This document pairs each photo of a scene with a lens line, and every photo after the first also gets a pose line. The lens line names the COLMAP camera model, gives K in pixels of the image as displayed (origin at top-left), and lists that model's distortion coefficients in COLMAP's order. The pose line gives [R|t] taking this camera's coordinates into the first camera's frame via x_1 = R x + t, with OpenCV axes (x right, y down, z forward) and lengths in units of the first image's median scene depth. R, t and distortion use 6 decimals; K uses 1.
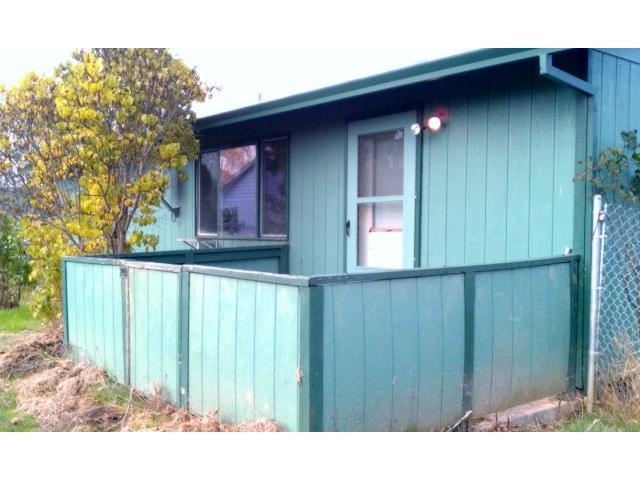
lens RADIAL K [[674.6, 0, 320.0], [0, 674.6, 240.0], [0, 0, 1]] dist [-0.001427, -0.003487]
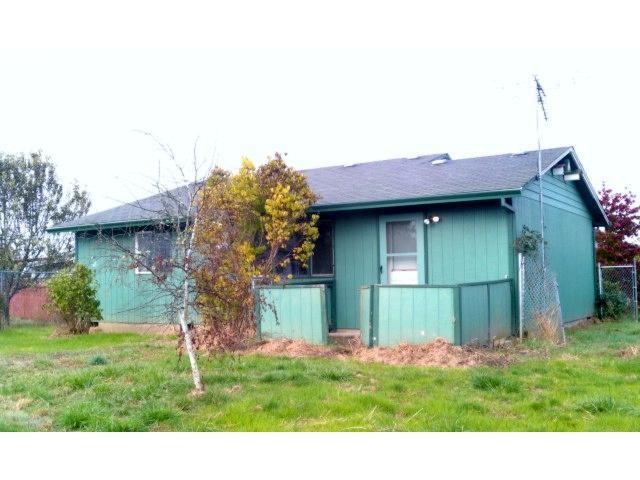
lens RADIAL K [[591.1, 0, 320.0], [0, 591.1, 240.0], [0, 0, 1]] dist [-0.006805, -0.032621]
pose [[0.961987, 0.002674, 0.273082, -0.798366], [0.018544, 0.997005, -0.075087, 0.029820], [-0.272465, 0.077297, 0.959056, -0.790422]]
